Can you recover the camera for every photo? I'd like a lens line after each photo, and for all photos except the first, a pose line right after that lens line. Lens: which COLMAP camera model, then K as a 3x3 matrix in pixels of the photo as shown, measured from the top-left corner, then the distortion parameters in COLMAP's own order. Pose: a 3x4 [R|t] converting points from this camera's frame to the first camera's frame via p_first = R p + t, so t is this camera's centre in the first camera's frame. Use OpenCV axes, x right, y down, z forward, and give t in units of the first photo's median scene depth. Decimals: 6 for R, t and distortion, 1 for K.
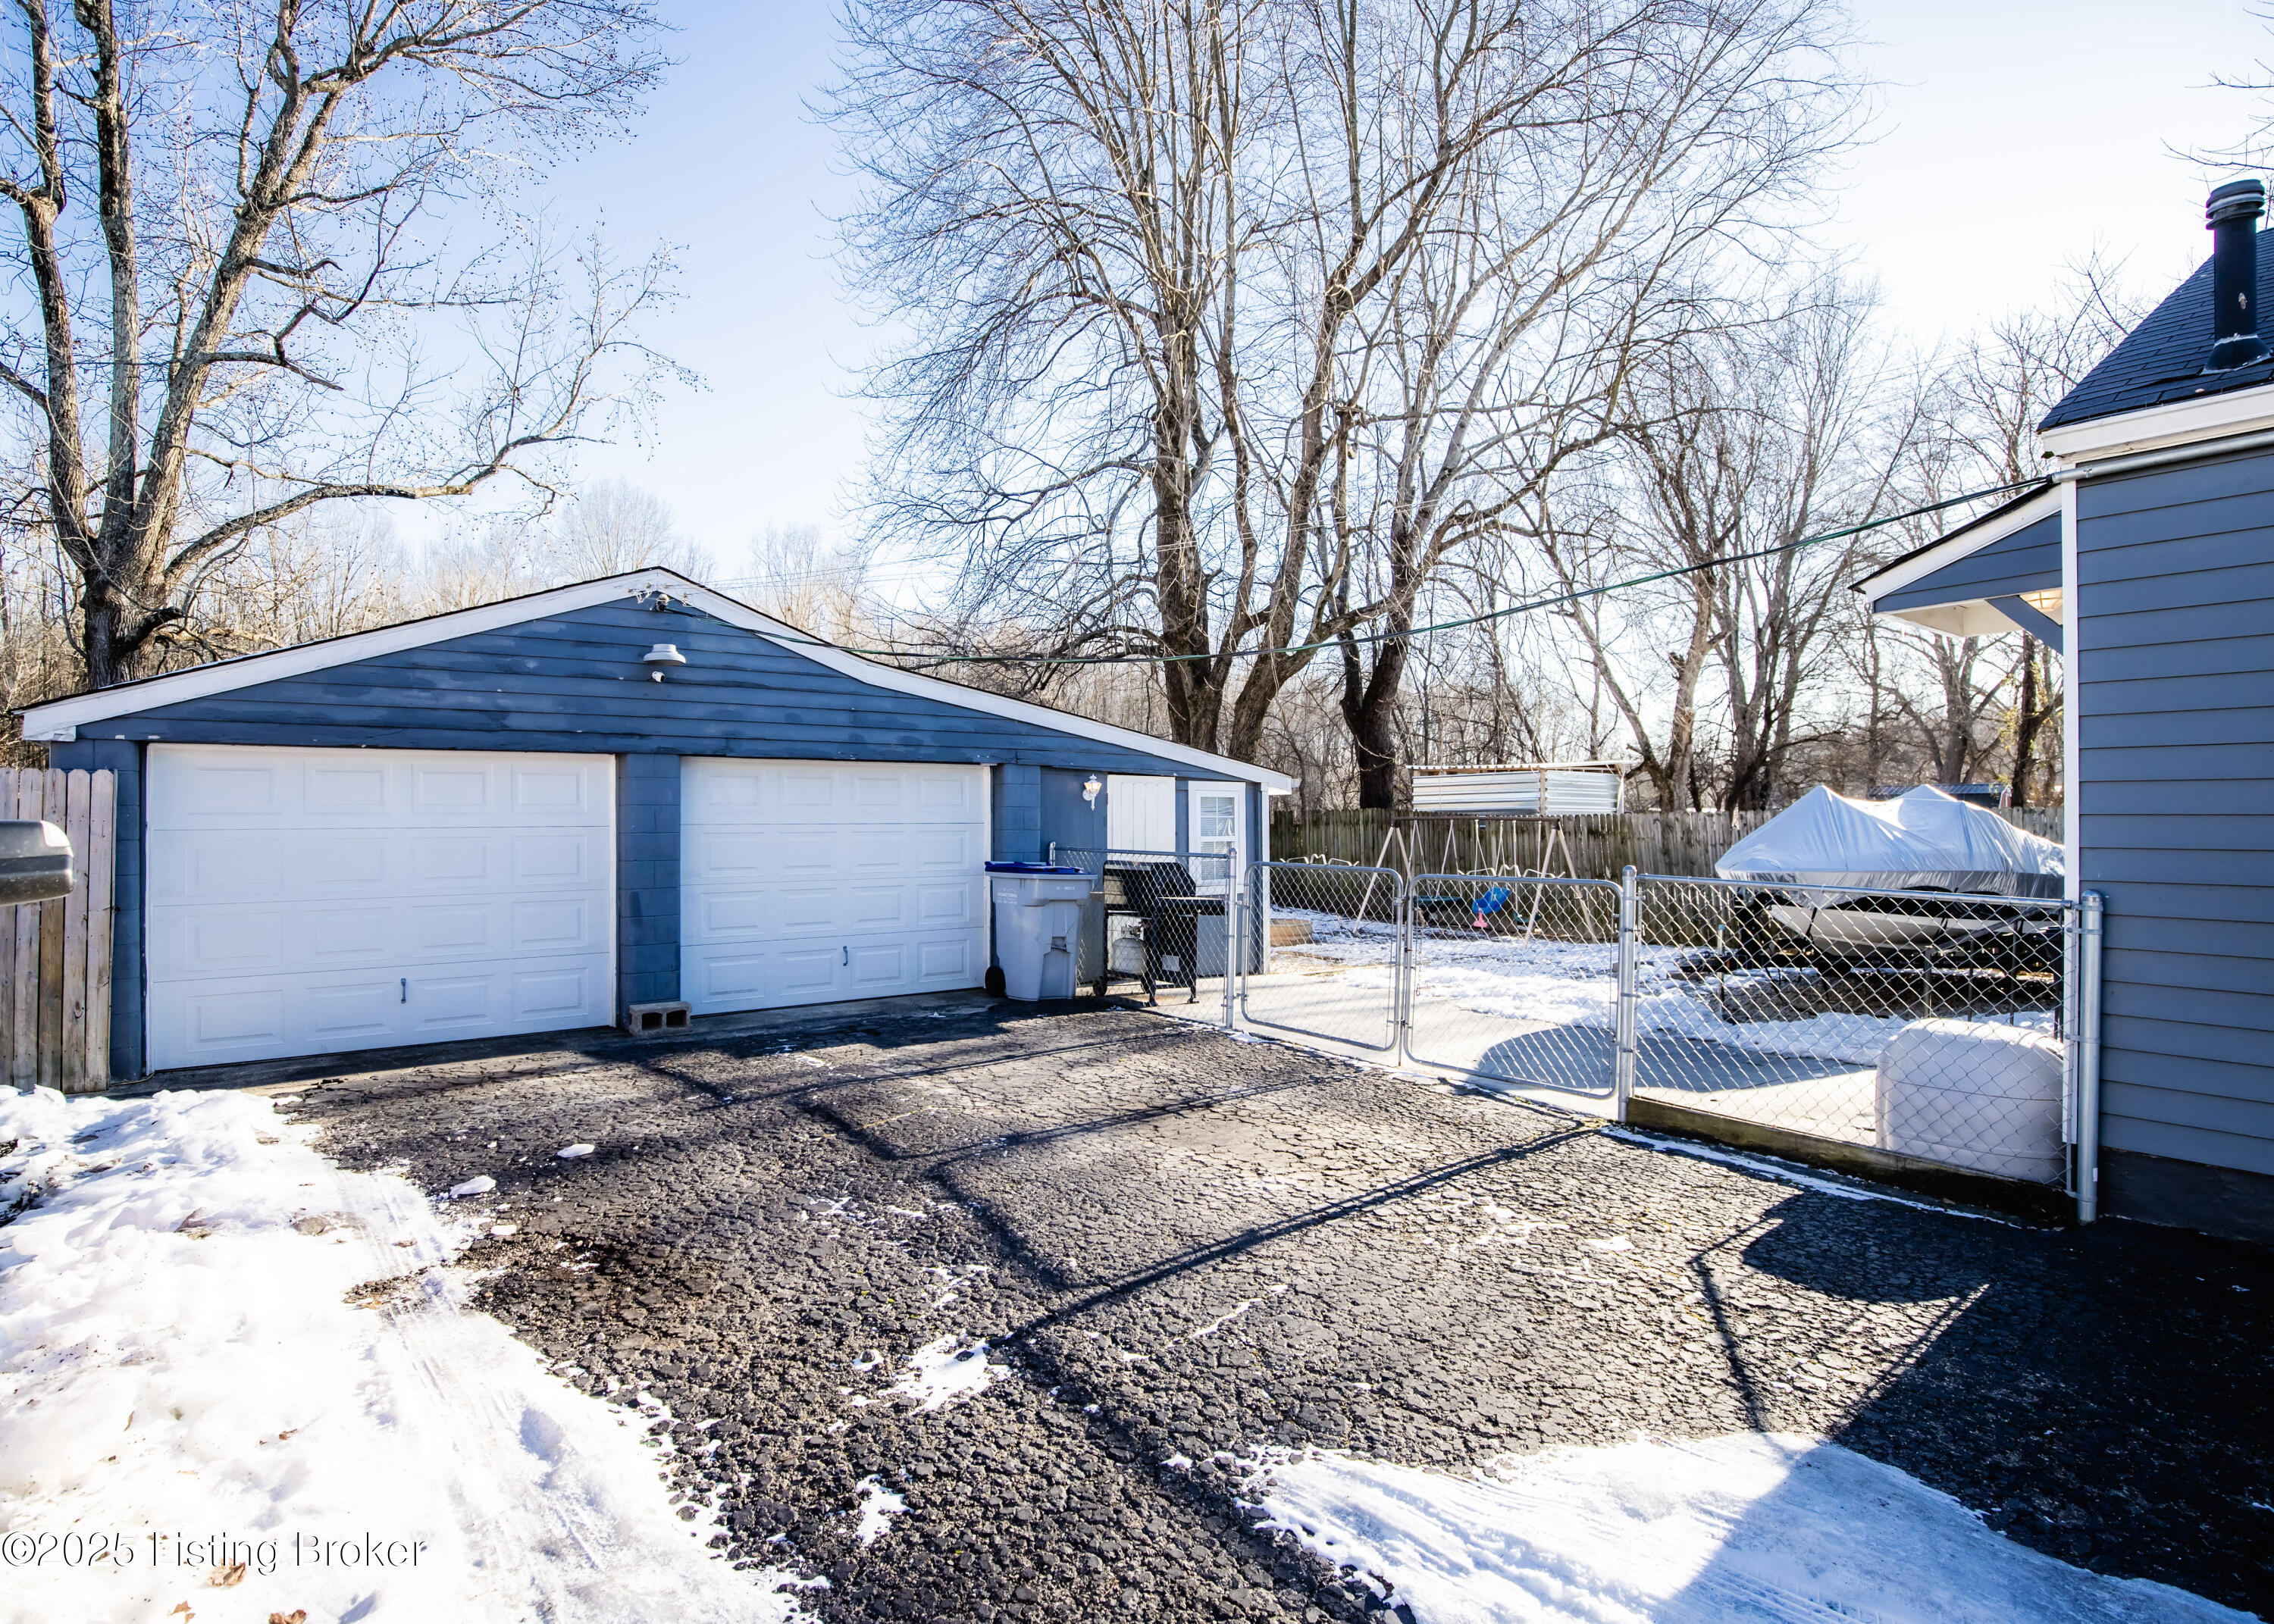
lens RADIAL K [[1190.0, 0, 1148.4], [0, 1190.0, 808.8], [0, 0, 1]] dist [-0.029958, 0.001785]
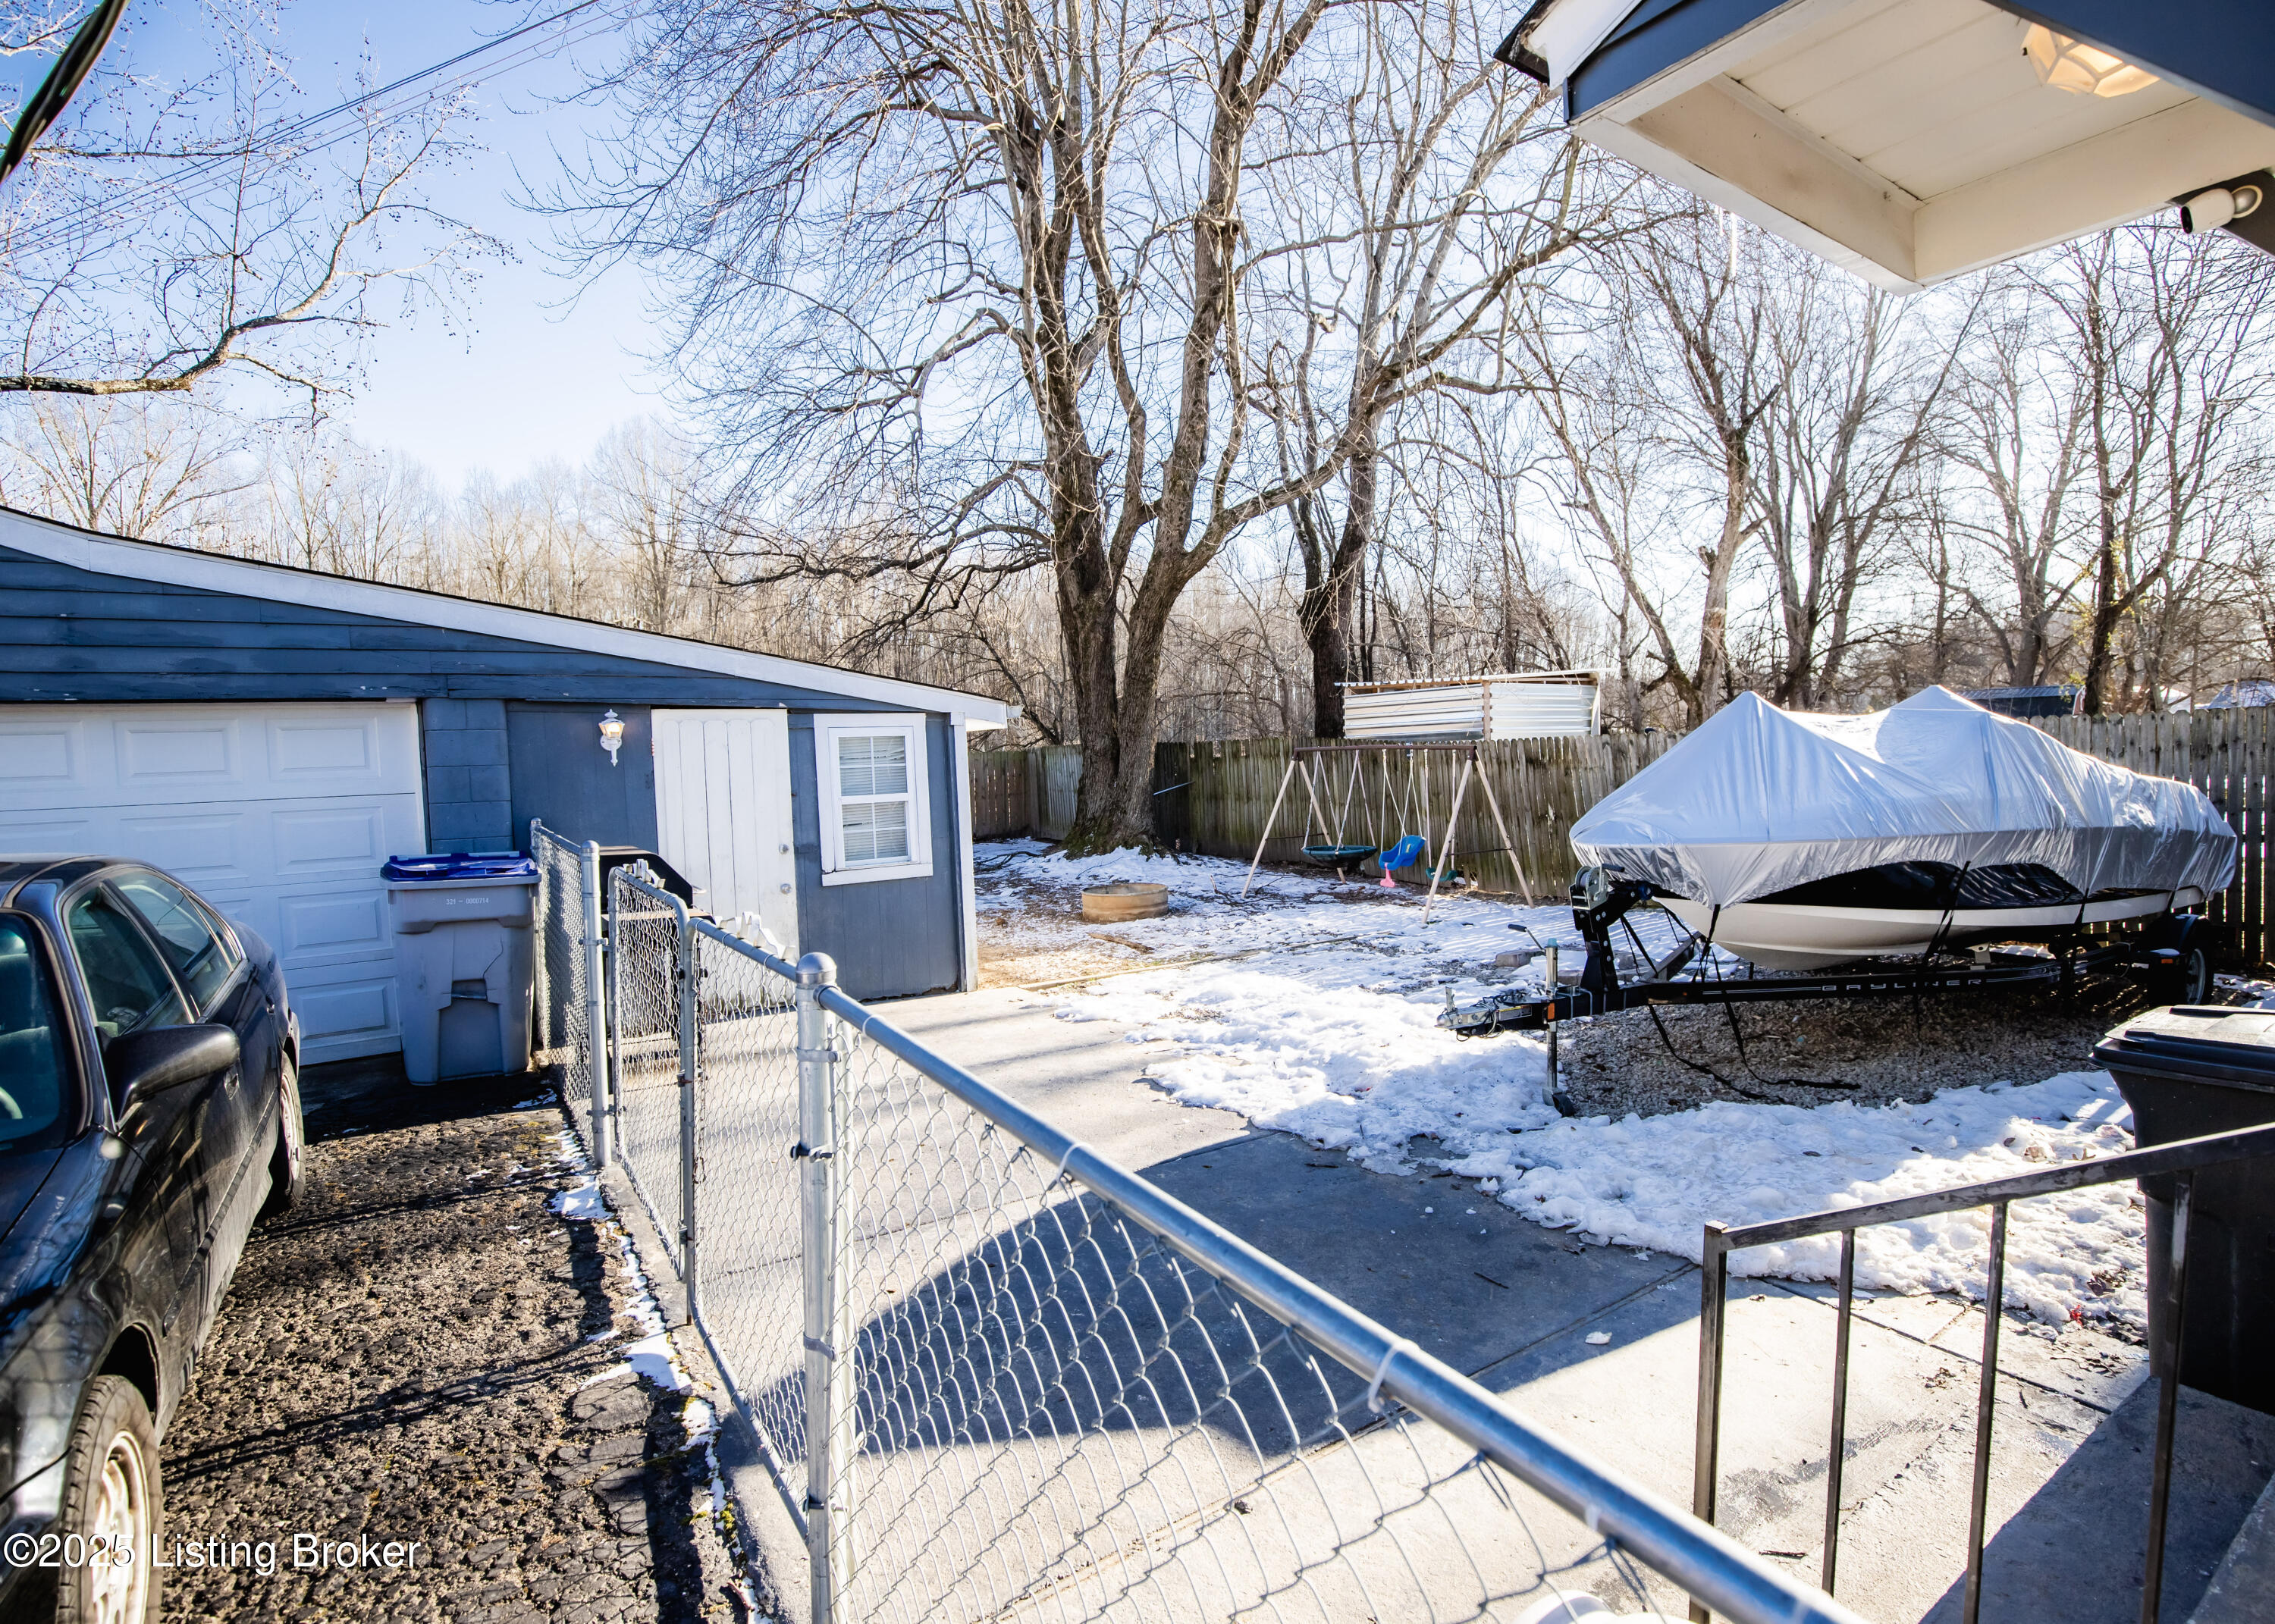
lens RADIAL K [[1170.1, 0, 1225.2], [0, 1170.1, 814.9], [0, 0, 1]] dist [-0.031267, 0.000835]
pose [[0.999493, -0.030267, -0.009917, 0.181373], [0.030866, 0.997259, 0.067242, -0.002787], [0.007854, -0.067514, 0.997687, 0.237420]]
